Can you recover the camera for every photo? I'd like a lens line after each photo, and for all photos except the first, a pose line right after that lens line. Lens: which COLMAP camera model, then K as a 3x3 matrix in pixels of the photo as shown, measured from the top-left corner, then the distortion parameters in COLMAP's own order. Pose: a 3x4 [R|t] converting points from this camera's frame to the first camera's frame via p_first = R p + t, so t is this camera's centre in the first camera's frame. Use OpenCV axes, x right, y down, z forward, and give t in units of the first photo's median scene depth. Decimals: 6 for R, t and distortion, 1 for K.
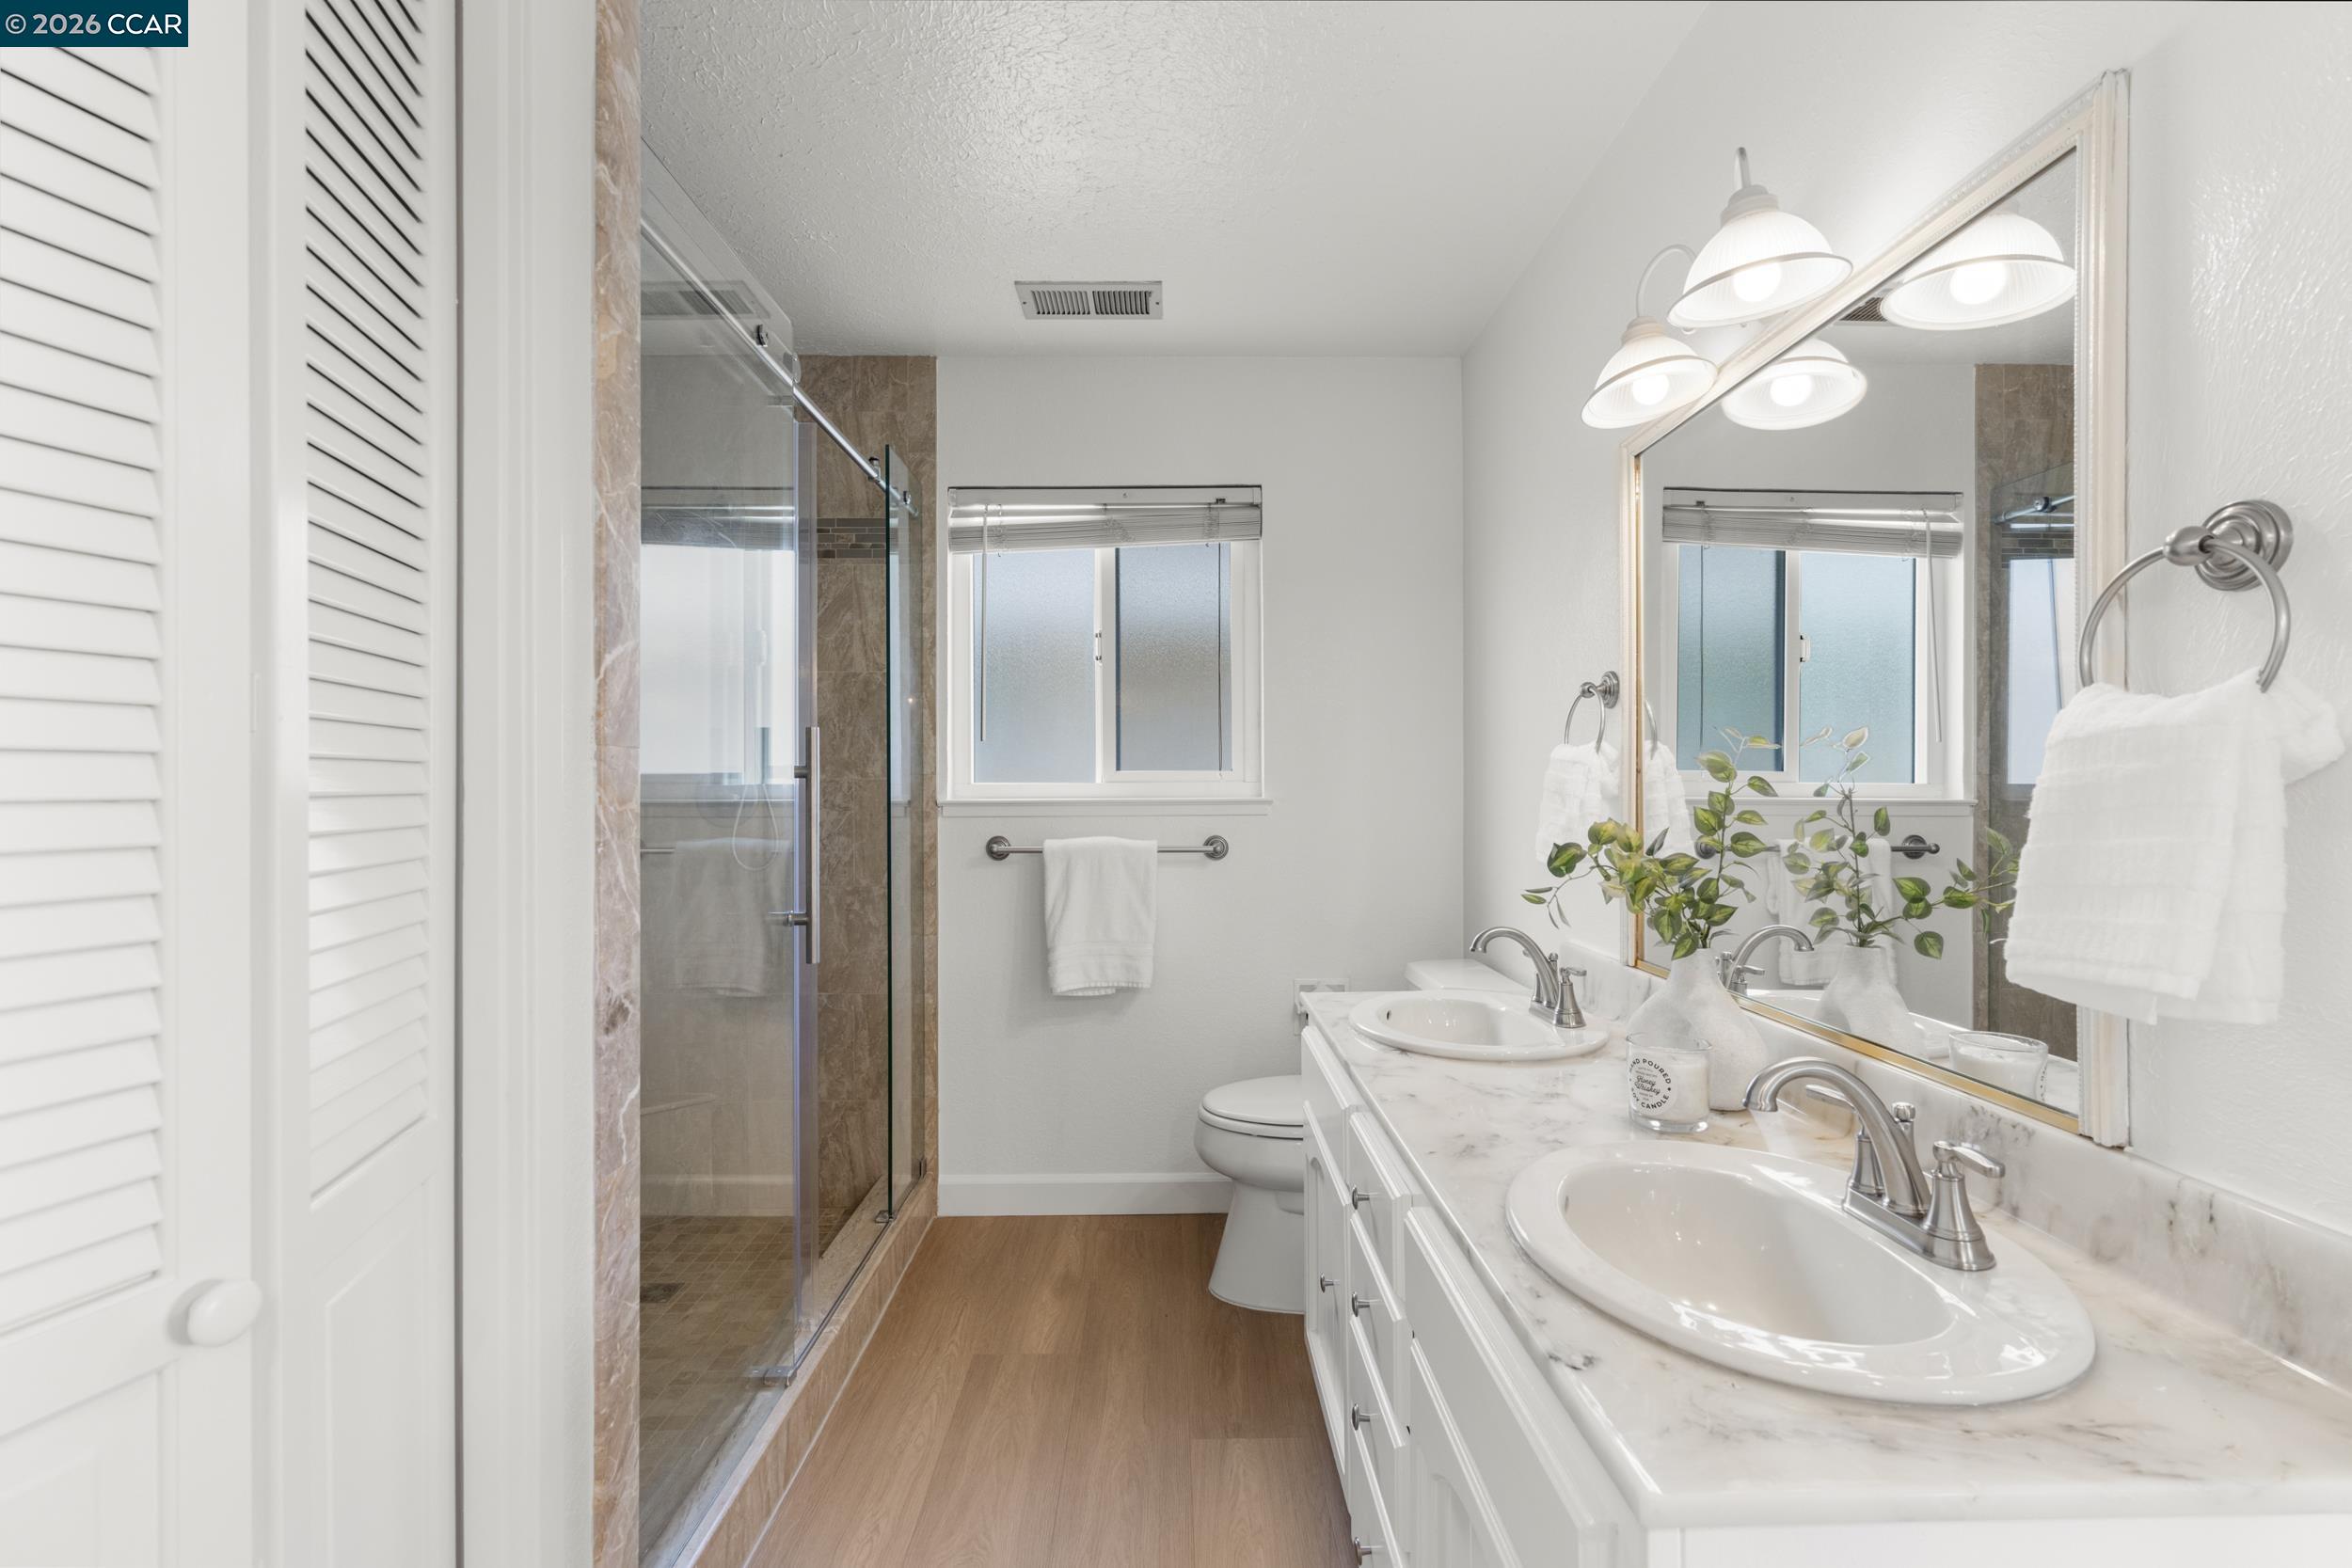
lens RADIAL K [[1053.8, 0, 1176.0], [0, 1053.8, 784.0], [0, 0, 1]] dist [-0.006513, 0.000416]
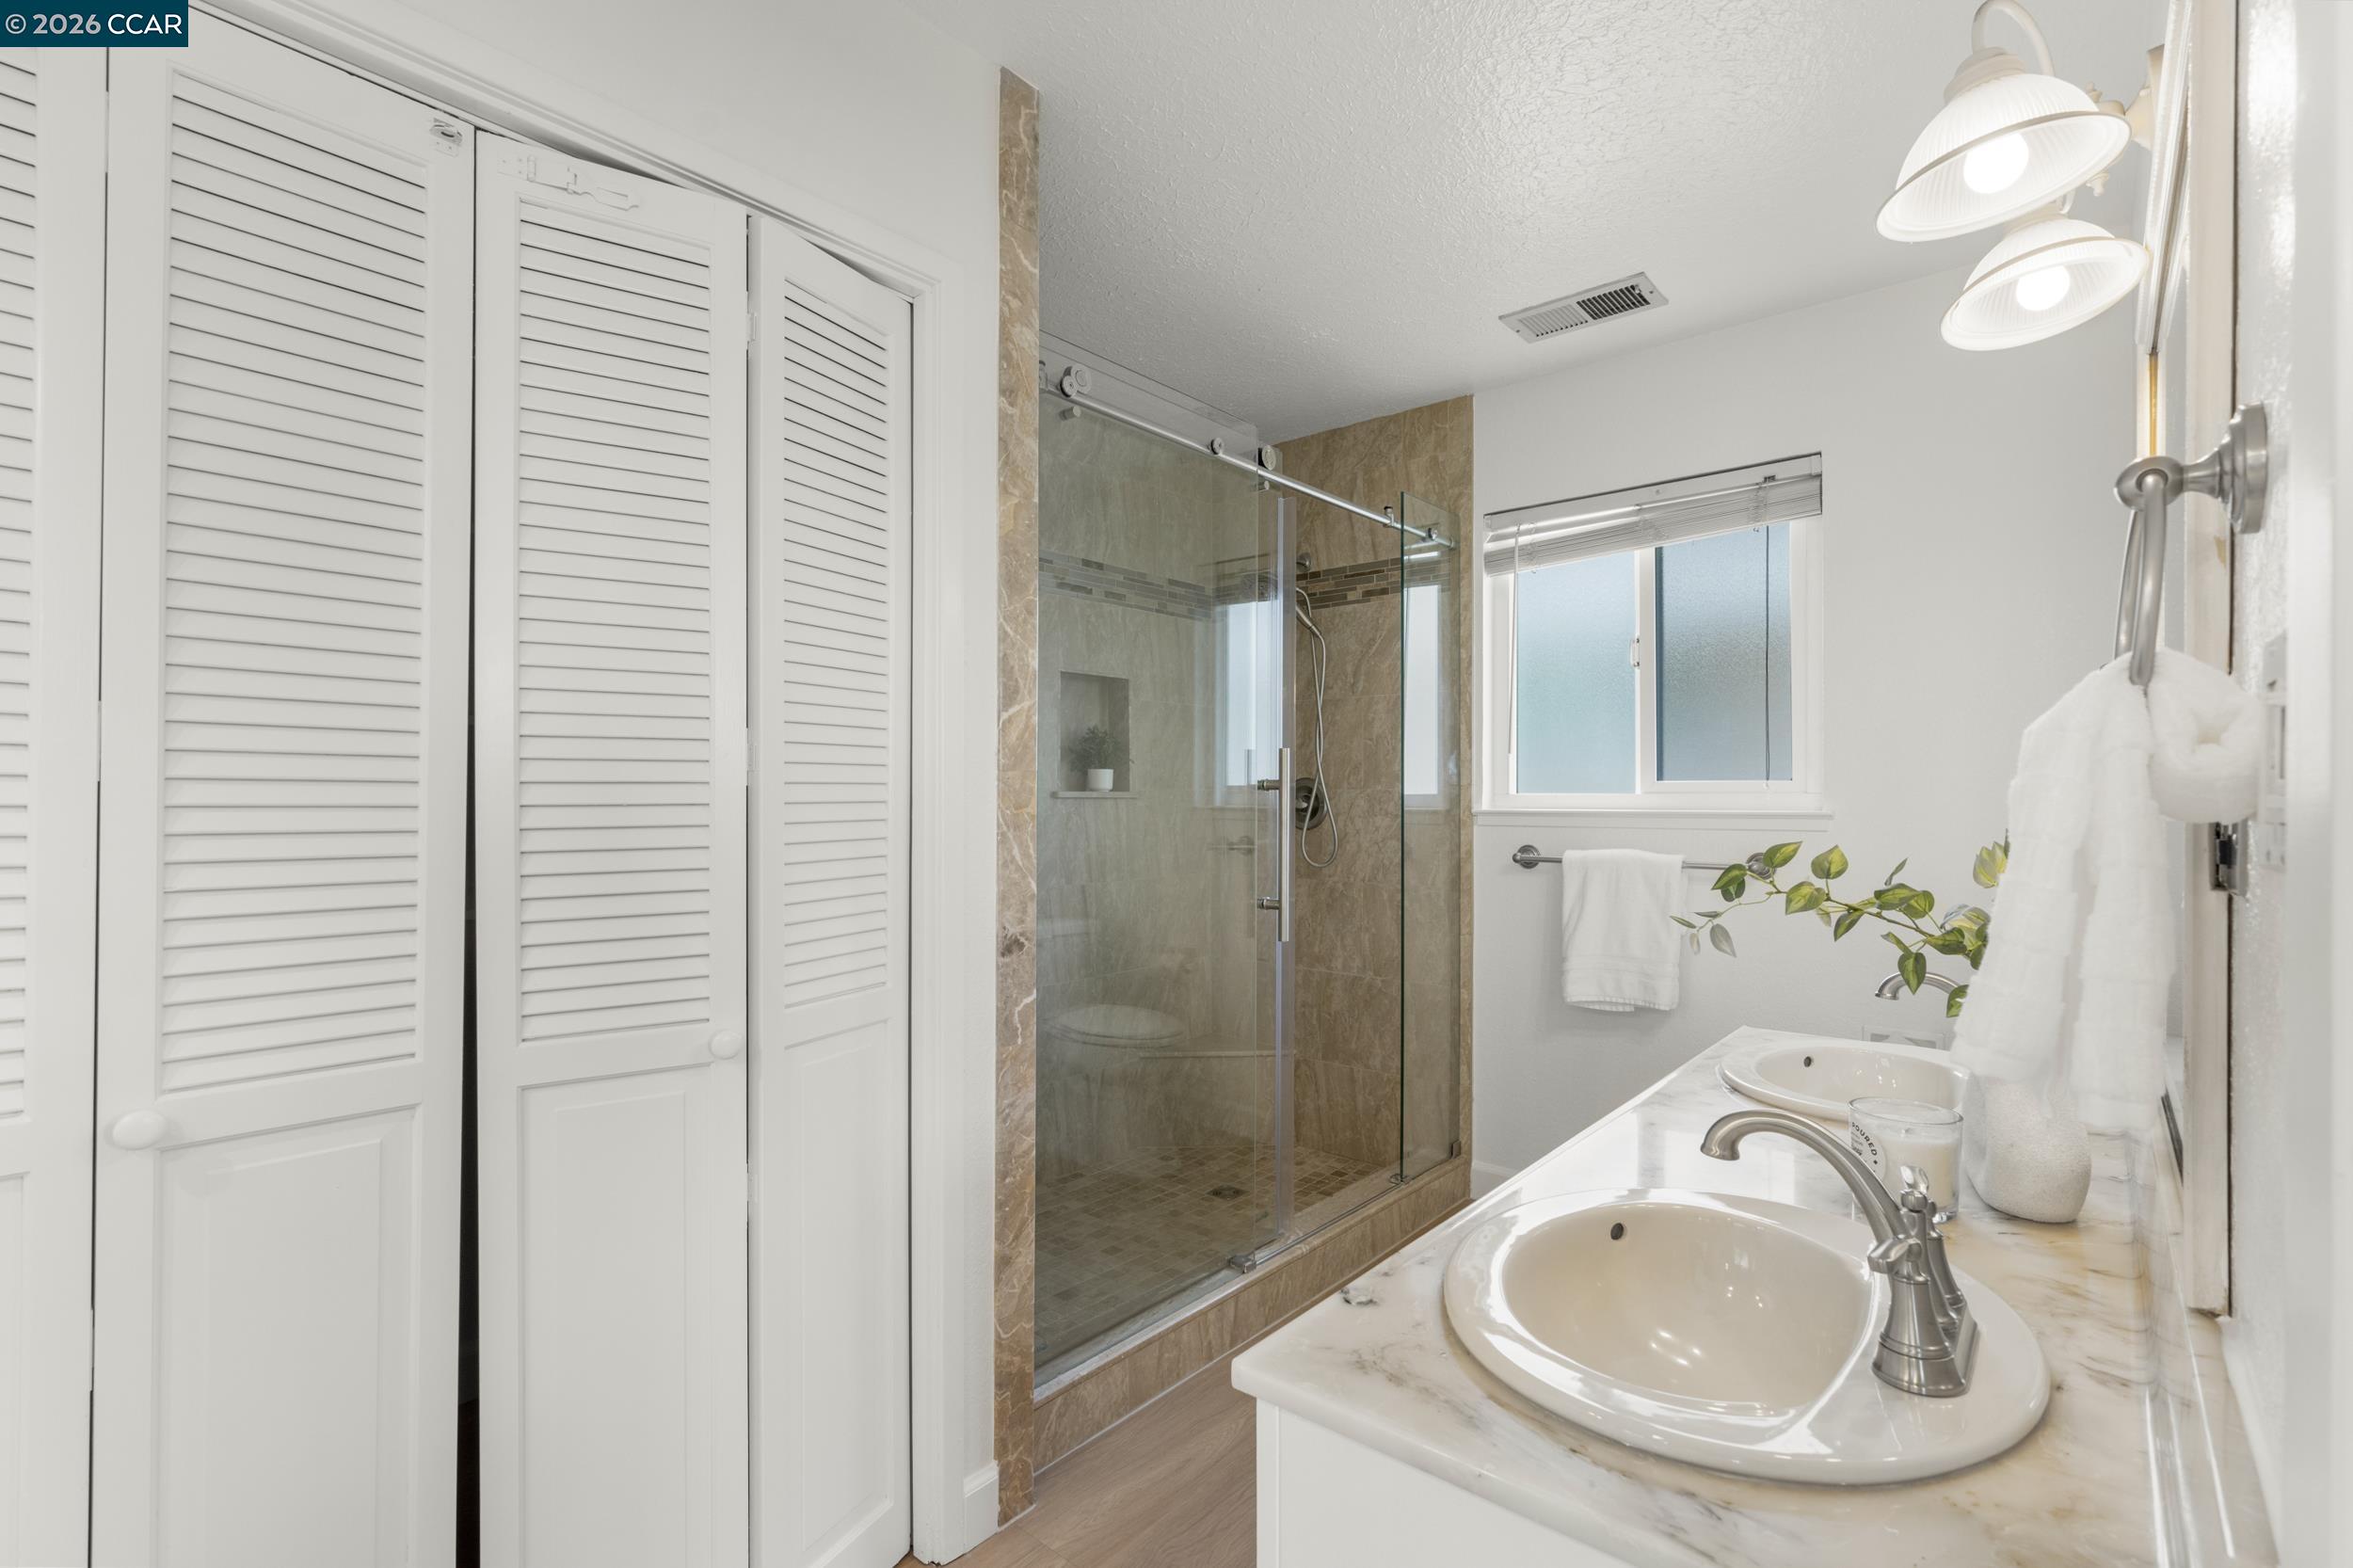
lens RADIAL K [[1056.0, 0, 1181.8], [0, 1056.0, 794.5], [0, 0, 1]] dist [-0.008564, 0.001535]
pose [[0.752161, 0.003389, -0.658971, 0.259399], [-0.001603, 0.999993, 0.003313, -0.002865], [0.658978, -0.001435, 0.752161, -0.000418]]
